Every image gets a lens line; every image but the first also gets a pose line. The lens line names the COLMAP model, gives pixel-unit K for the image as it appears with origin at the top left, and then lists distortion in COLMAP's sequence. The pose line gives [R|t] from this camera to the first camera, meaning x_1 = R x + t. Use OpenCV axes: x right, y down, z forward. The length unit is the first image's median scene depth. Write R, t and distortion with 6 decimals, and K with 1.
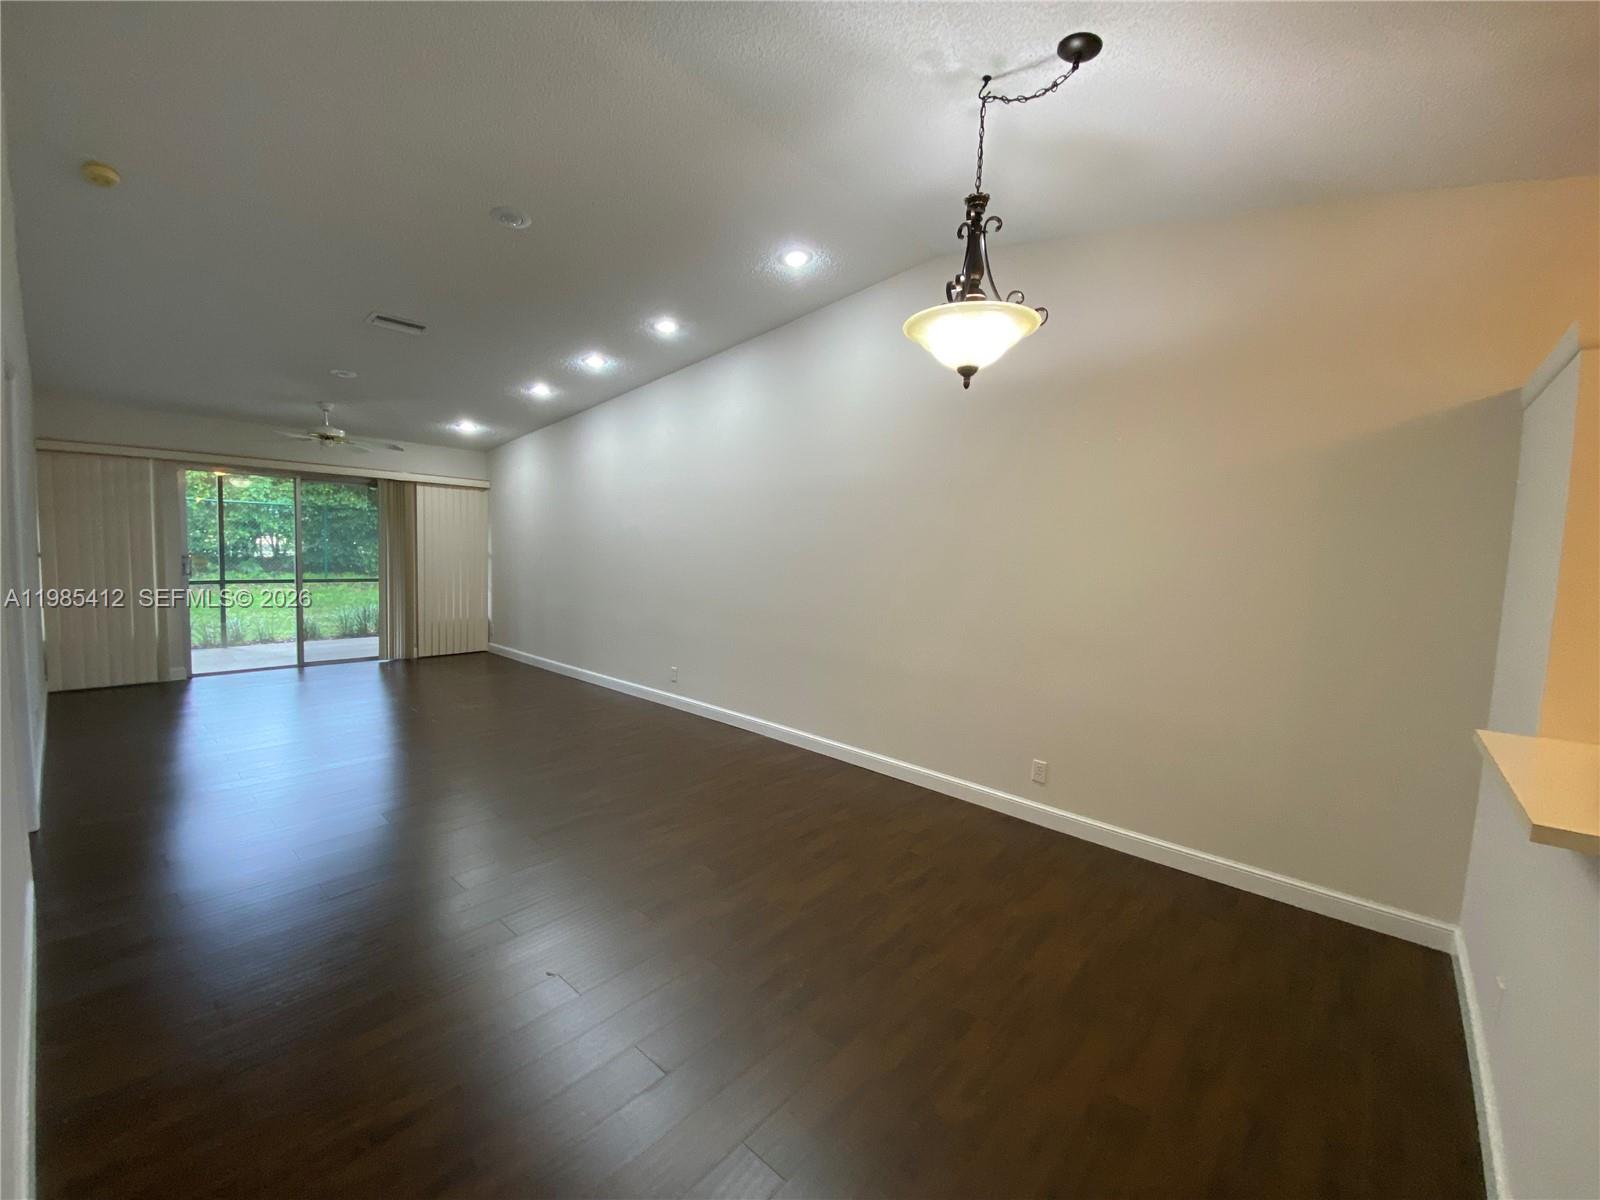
lens RADIAL K [[660.6, 0, 800.0], [0, 660.6, 600.0], [0, 0, 1]] dist [0.024915, -0.024969]
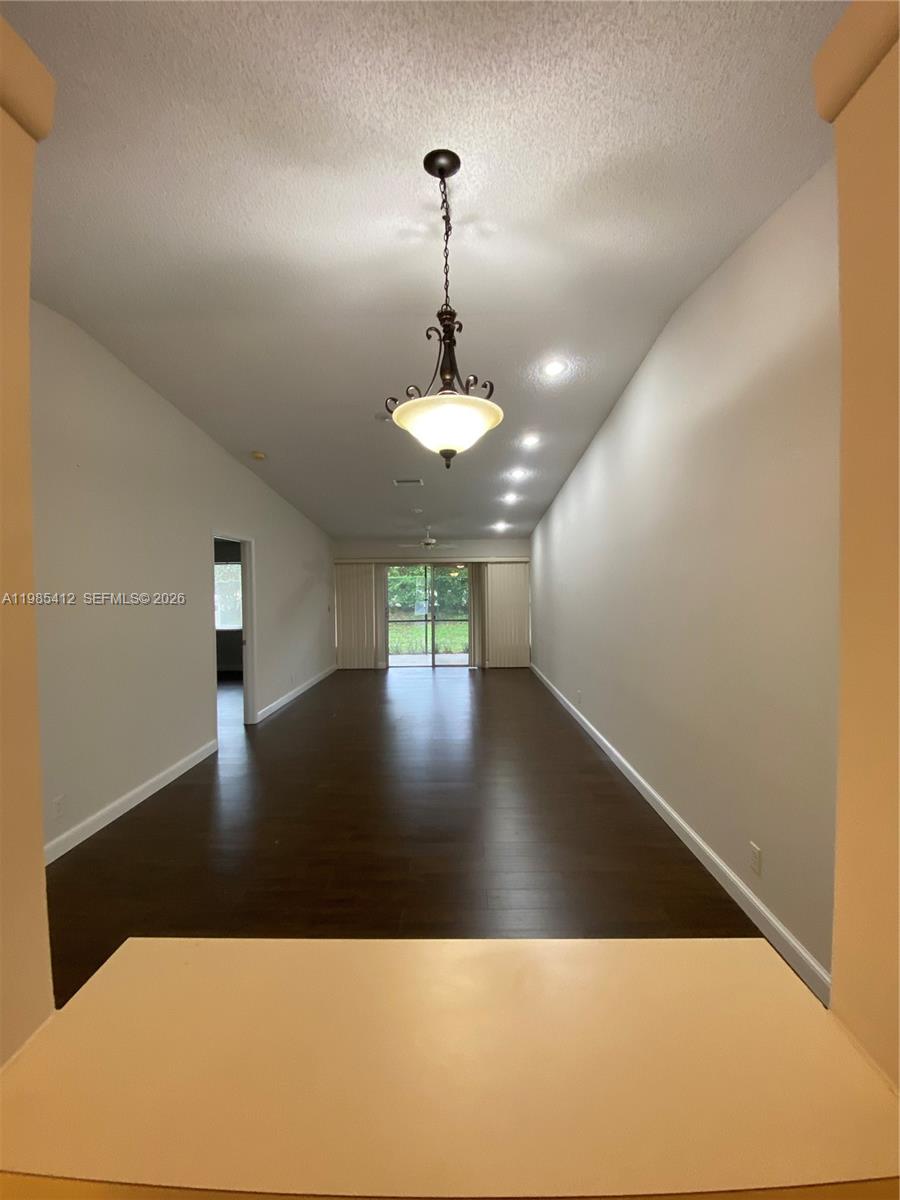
lens RADIAL K [[491.4, 0, 455.4], [0, 491.4, 610.9], [0, 0, 1]] dist [0.023406, -0.000078]
pose [[0.641489, -0.007121, -0.767099, 0.379149], [-0.029038, 0.999015, -0.033557, -0.013185], [0.766582, 0.043801, 0.640651, 0.180024]]
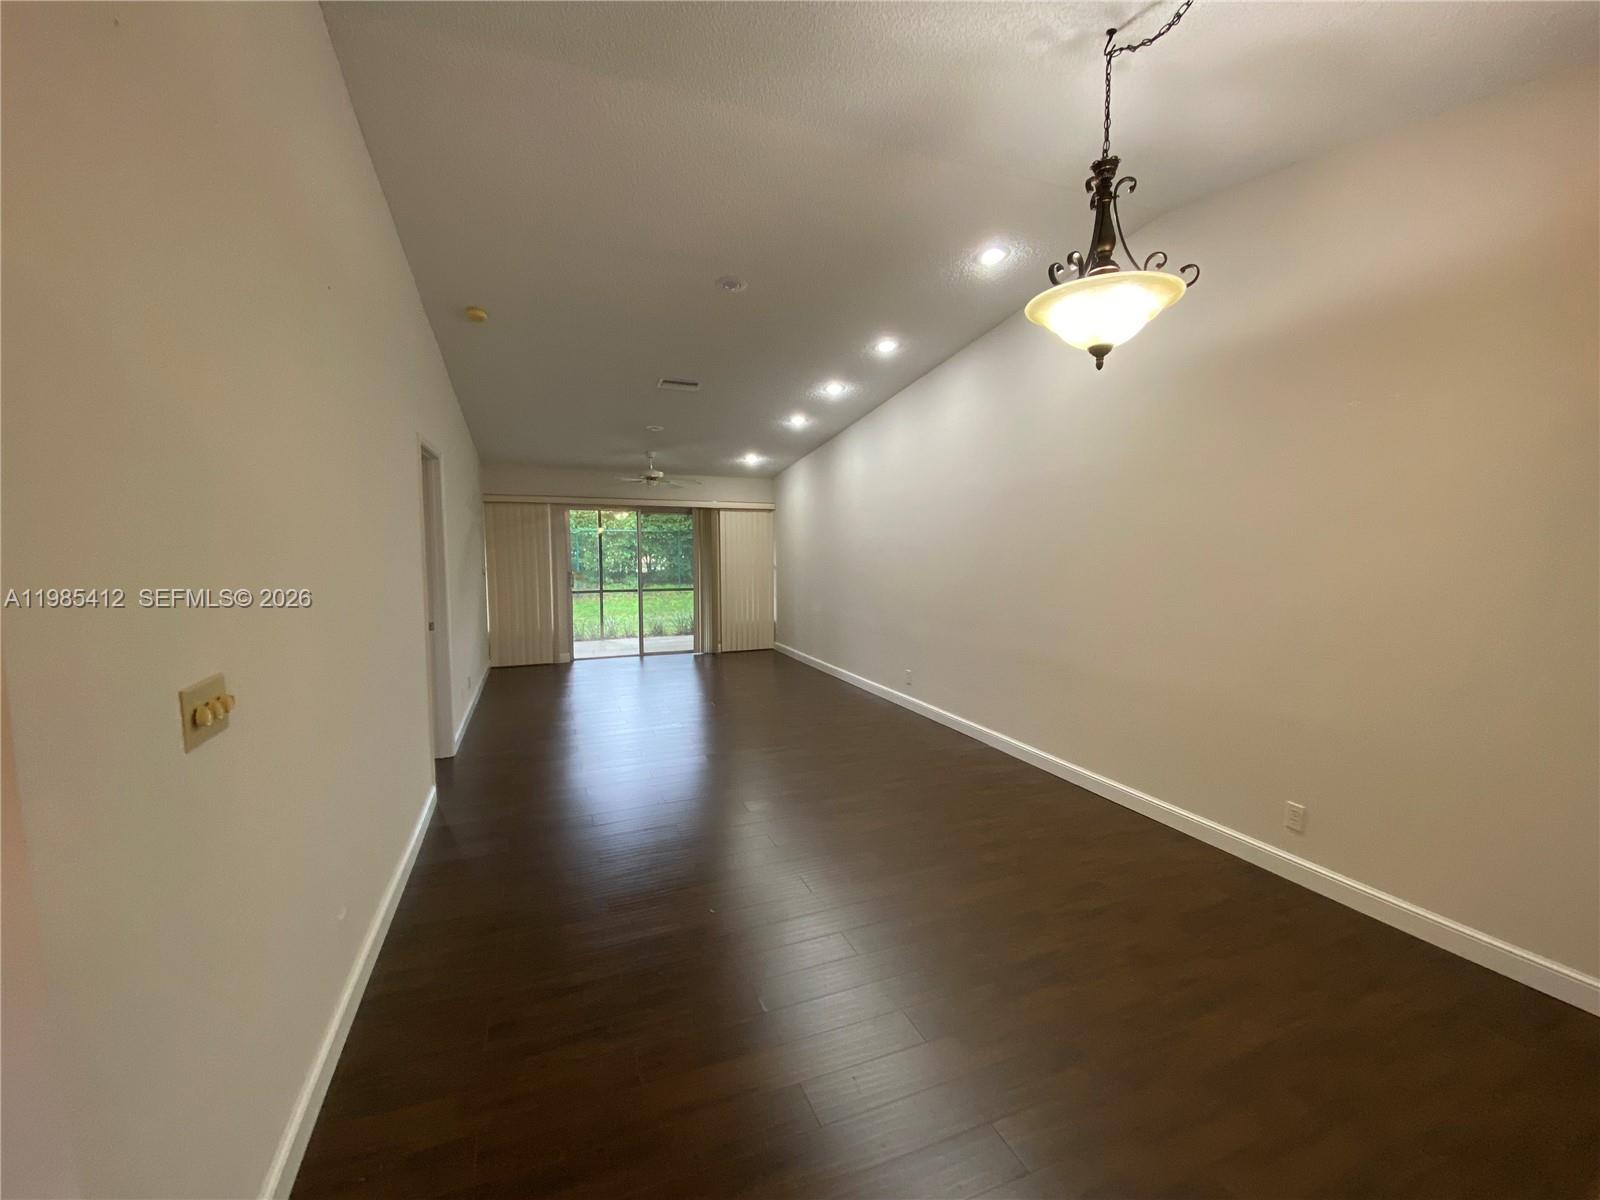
lens RADIAL K [[655.4, 0, 798.7], [0, 655.4, 599.6], [0, 0, 1]] dist [0.023449, -0.019911]
pose [[0.888832, -0.001260, -0.458231, 0.120825], [-0.004474, 0.999925, -0.011426, 0.003410], [0.458211, 0.012206, 0.888760, 0.002506]]
